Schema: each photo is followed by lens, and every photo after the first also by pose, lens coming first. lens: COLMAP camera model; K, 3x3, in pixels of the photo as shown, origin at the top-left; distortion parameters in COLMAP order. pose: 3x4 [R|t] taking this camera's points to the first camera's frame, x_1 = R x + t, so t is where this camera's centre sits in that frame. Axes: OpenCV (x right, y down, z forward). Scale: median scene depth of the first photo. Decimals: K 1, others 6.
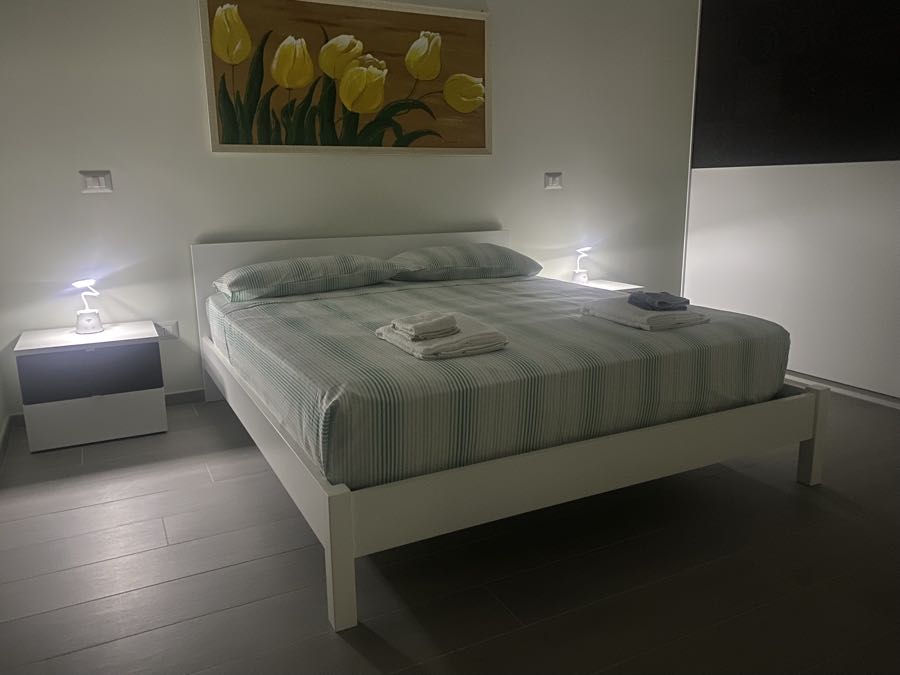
lens RADIAL K [[681.5, 0, 442.8], [0, 681.5, 337.6], [0, 0, 1]] dist [0.009169, 0.002631]
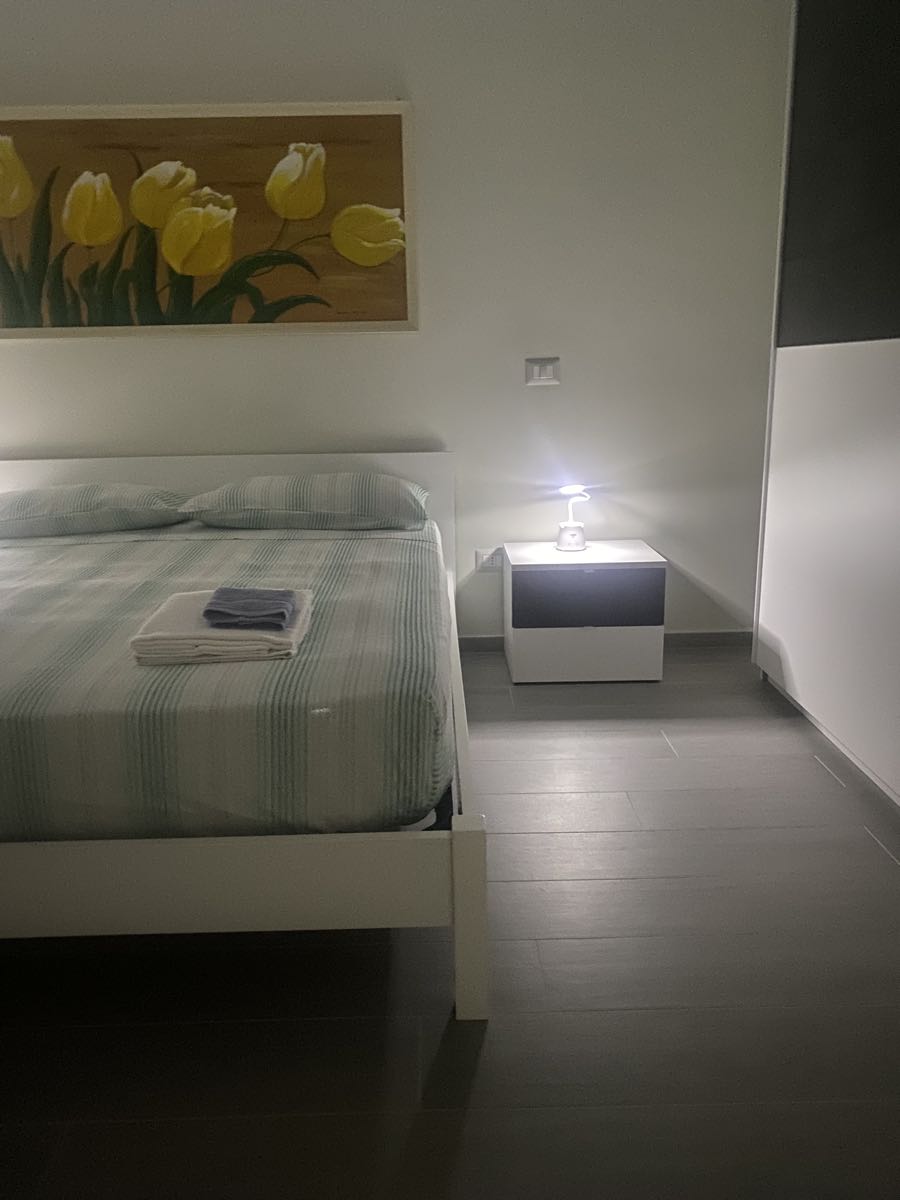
lens RADIAL K [[908.7, 0, 447.3], [0, 908.7, 593.2], [0, 0, 1]] dist [0.009169, 0.002631]
pose [[0.900687, 0.097877, -0.423300, 0.549050], [-0.086709, 0.995189, 0.045616, -0.079755], [0.425728, -0.004382, 0.904840, 0.294830]]
